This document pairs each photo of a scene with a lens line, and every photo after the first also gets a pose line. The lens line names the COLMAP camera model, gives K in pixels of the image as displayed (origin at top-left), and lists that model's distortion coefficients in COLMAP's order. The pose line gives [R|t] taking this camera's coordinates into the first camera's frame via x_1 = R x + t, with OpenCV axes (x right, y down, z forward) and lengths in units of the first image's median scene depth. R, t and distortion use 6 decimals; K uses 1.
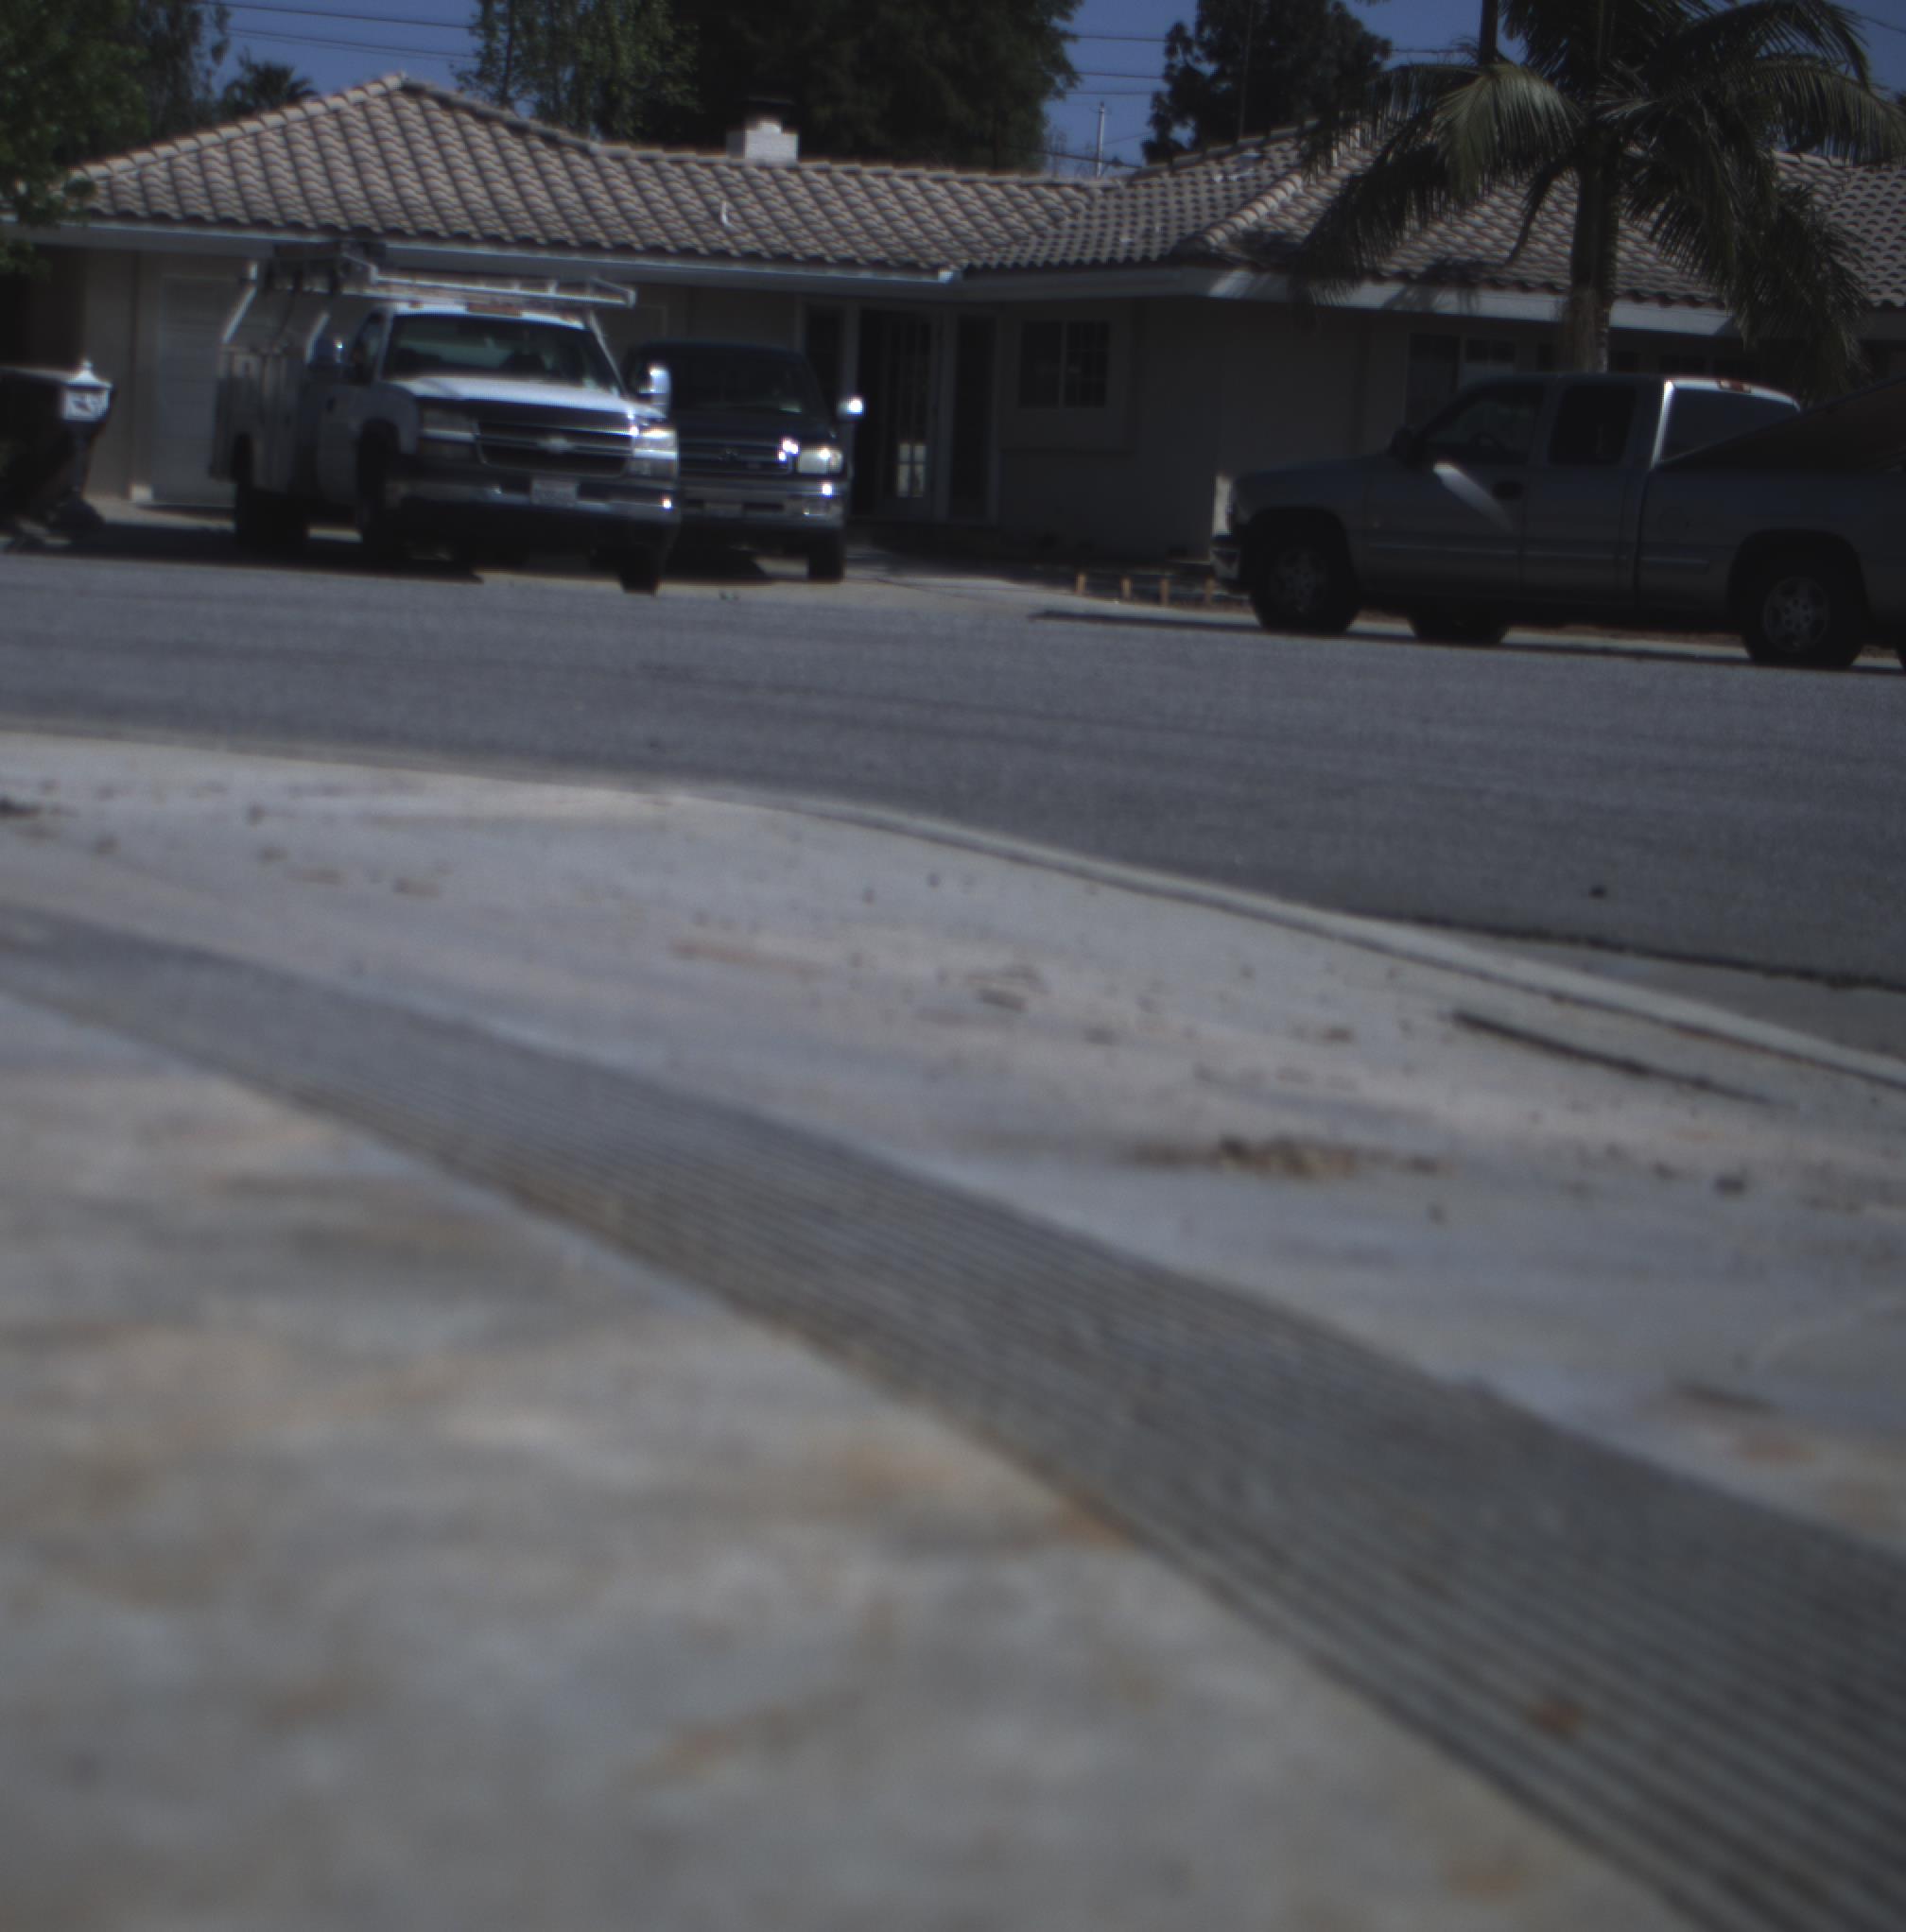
lens RADIAL K [[4370.5, 0, 738.2], [0, 4370.5, 900.4], [0, 0, 1]] dist [-0.148590, 0.861681]
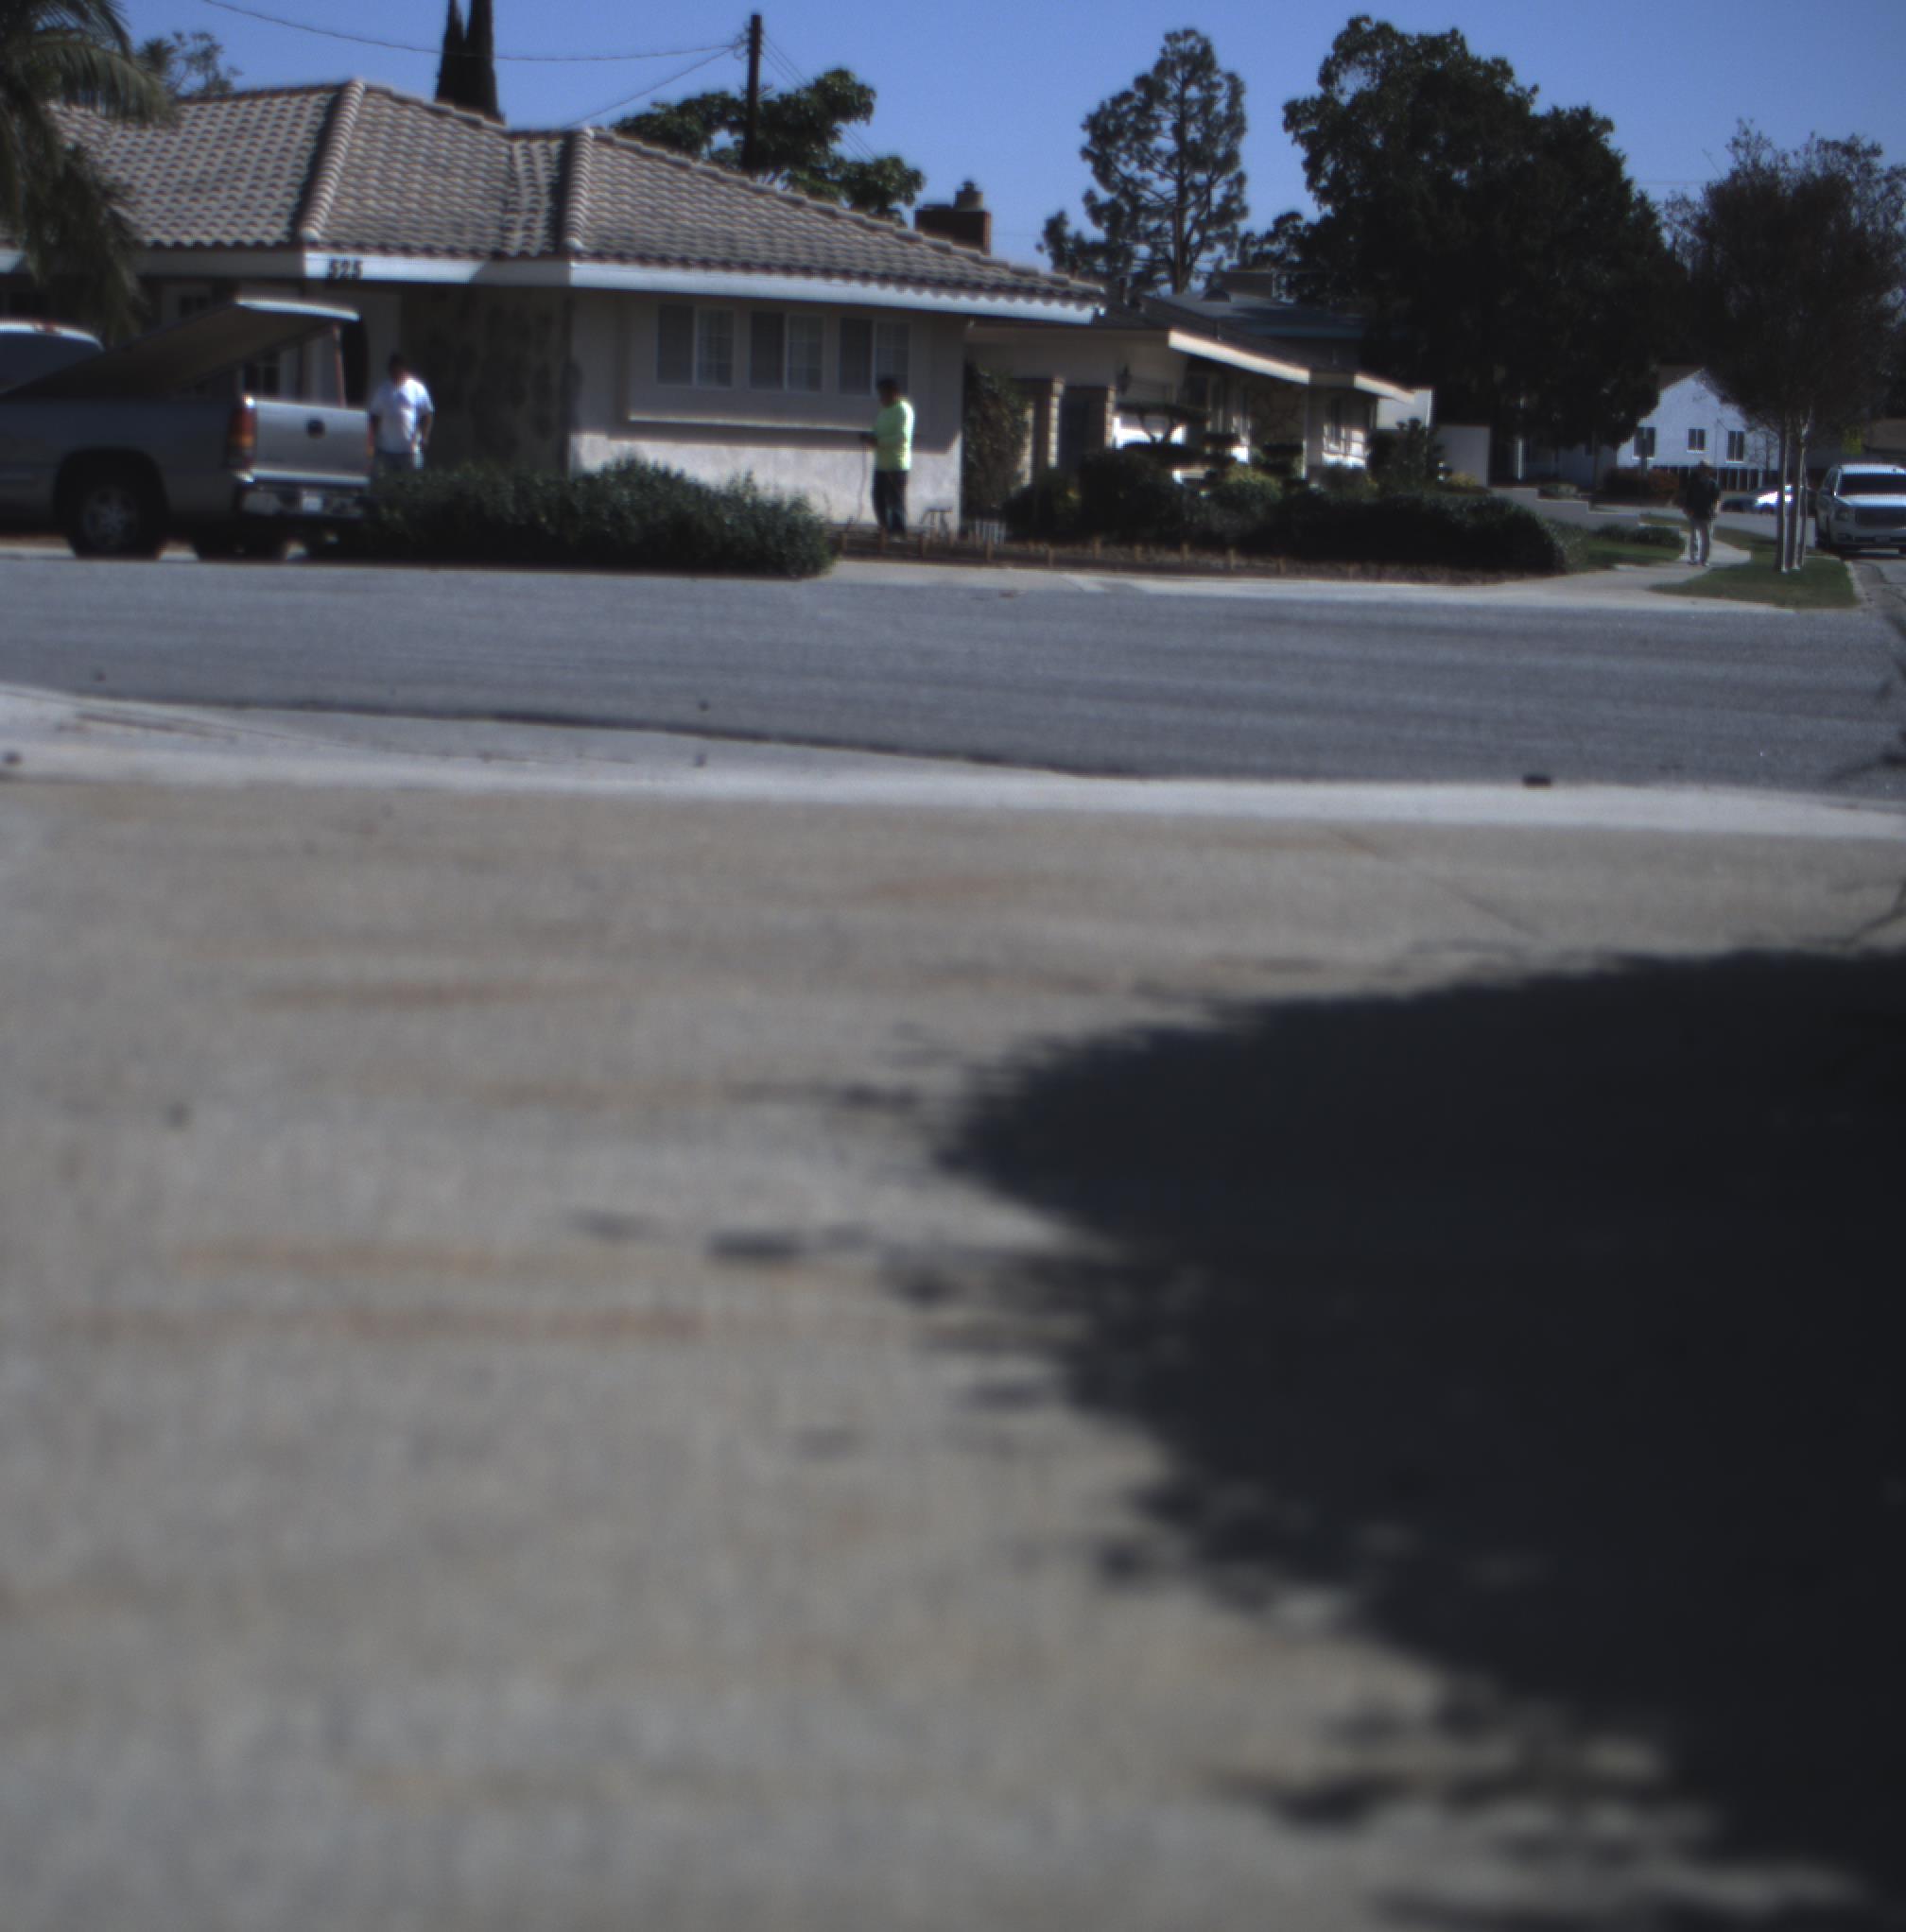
lens RADIAL K [[4370.5, 0, 738.2], [0, 4370.5, 900.4], [0, 0, 1]] dist [-0.148590, 0.861681]
pose [[0.923798, -0.066438, 0.377072, -0.043299], [0.058498, 0.997759, 0.032483, 0.008171], [-0.378386, -0.007950, 0.925614, -0.137891]]
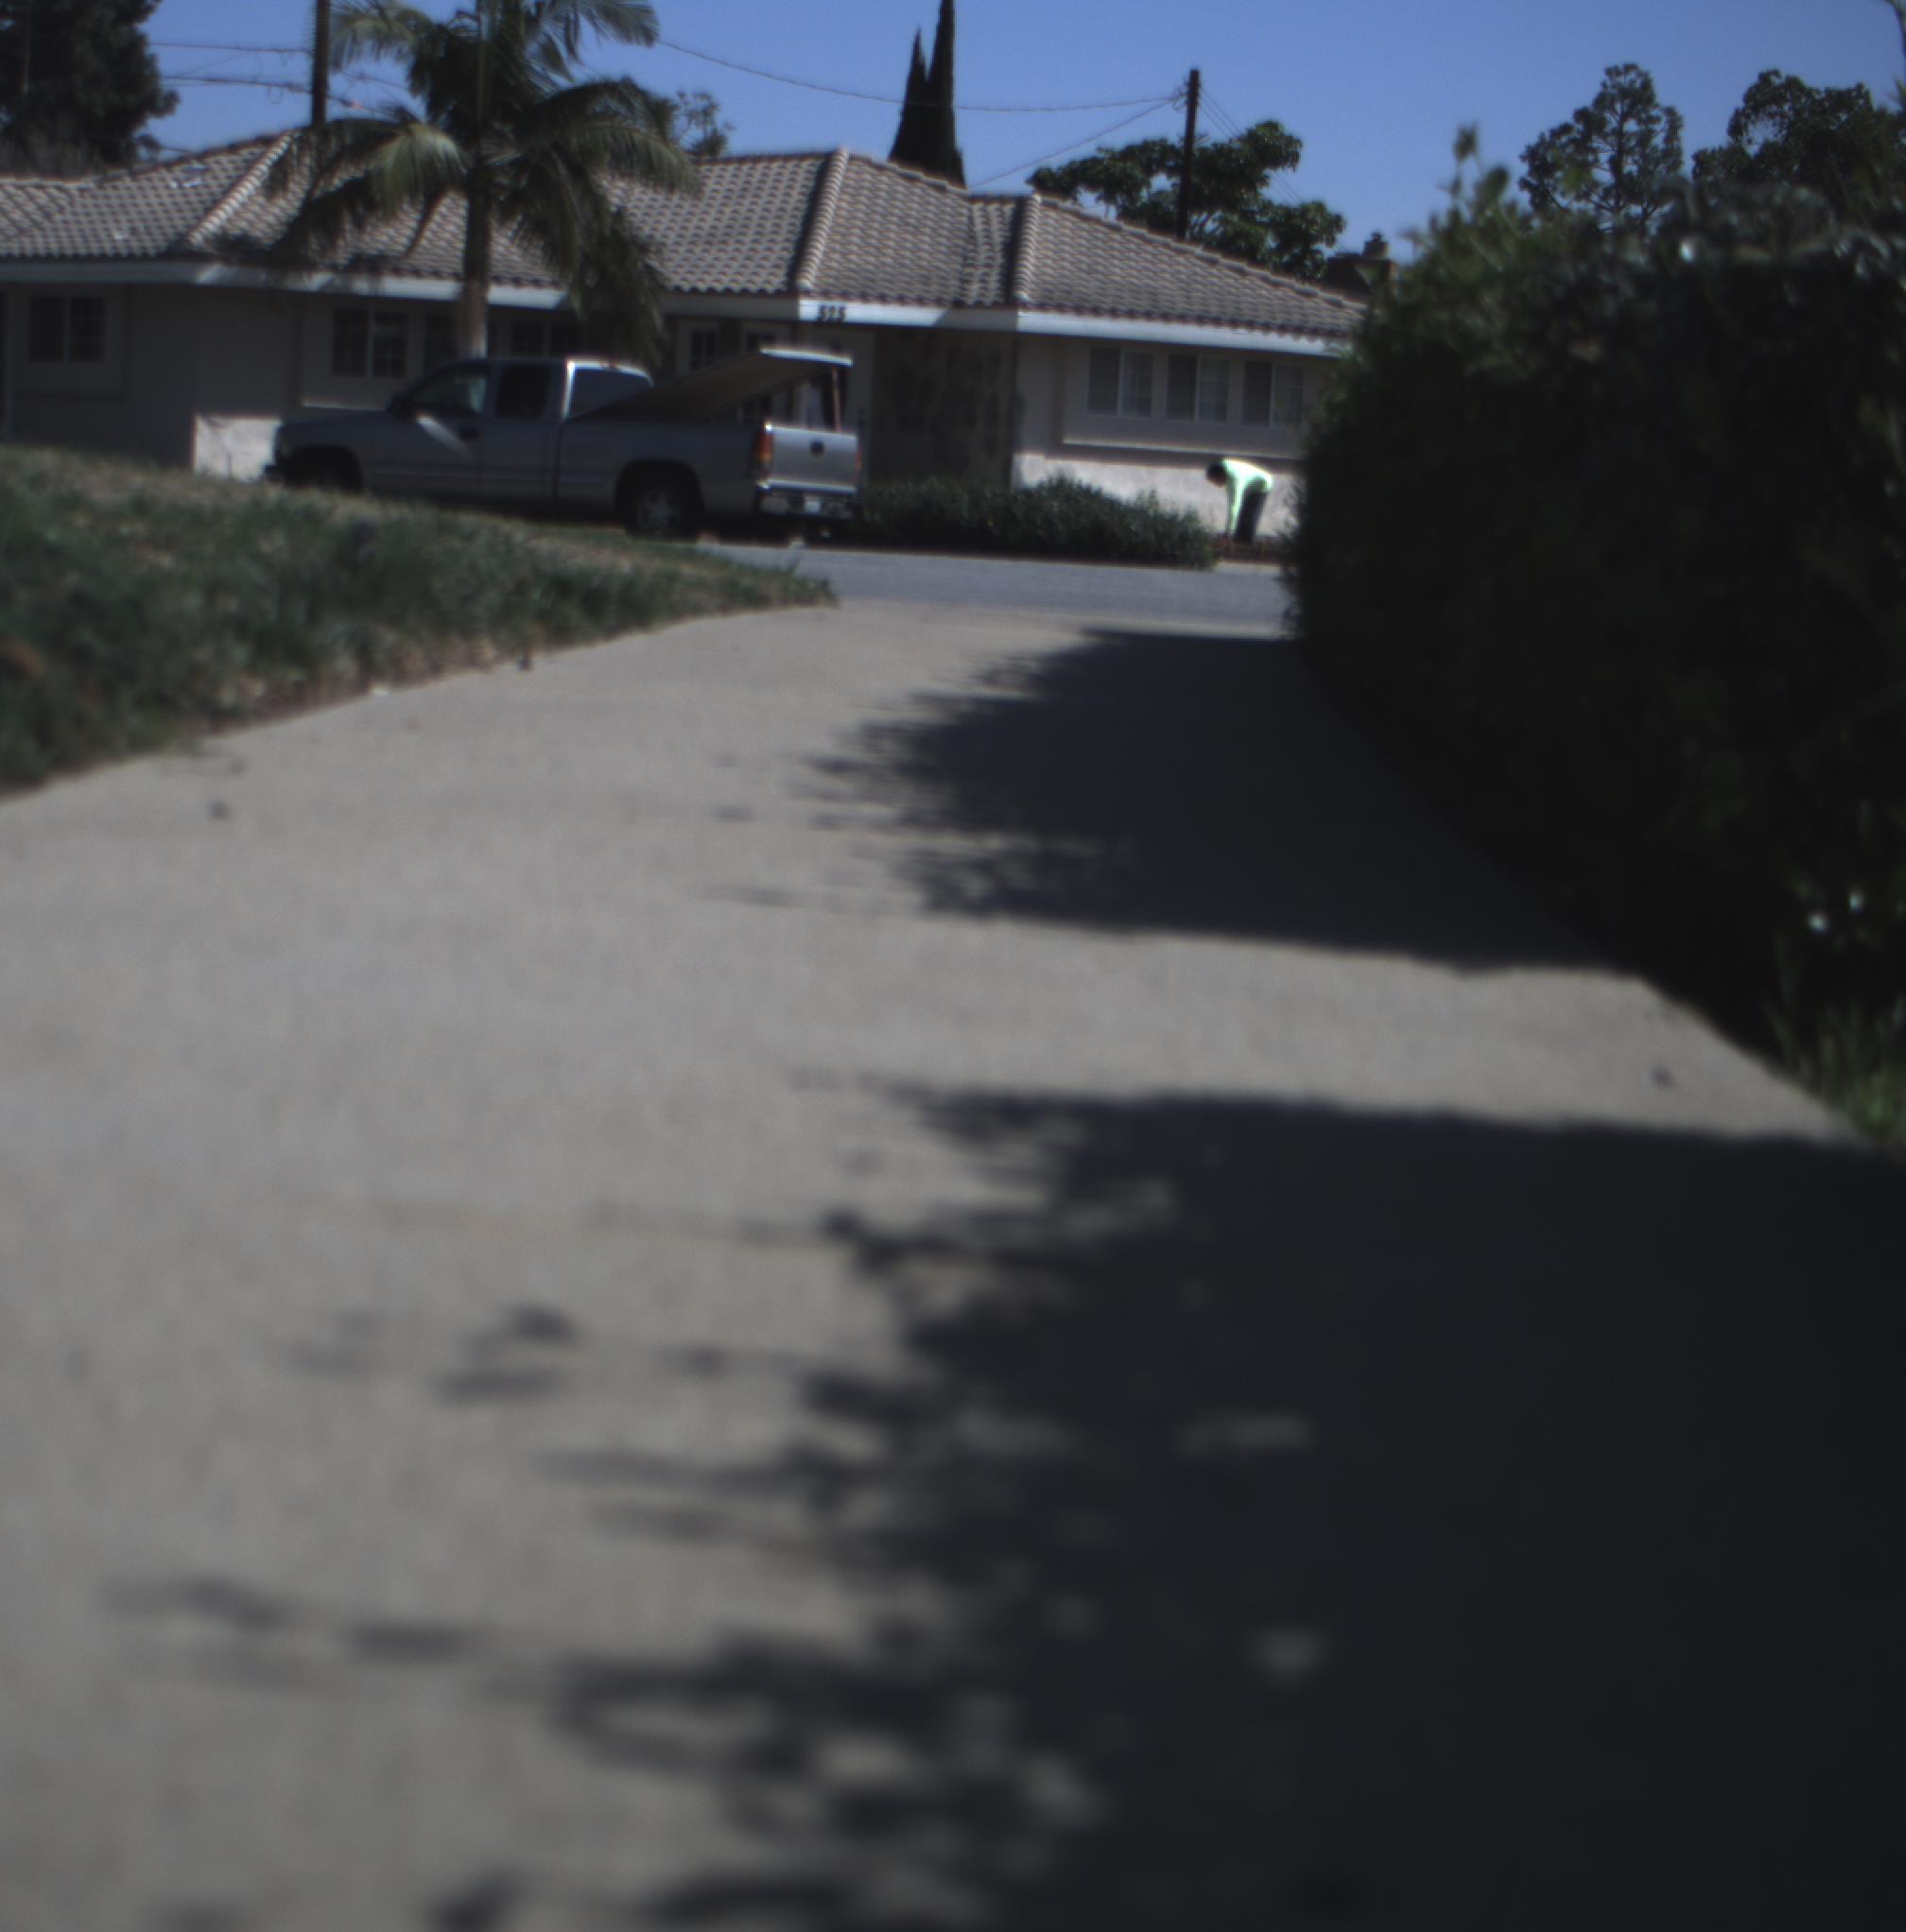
lens RADIAL K [[4370.5, 0, 738.2], [0, 4370.5, 900.4], [0, 0, 1]] dist [-0.148590, 0.861681]
pose [[0.957964, -0.035030, 0.284743, -0.135563], [0.028650, 0.999237, 0.026541, 0.024405], [-0.285456, -0.017267, 0.958236, -0.387519]]
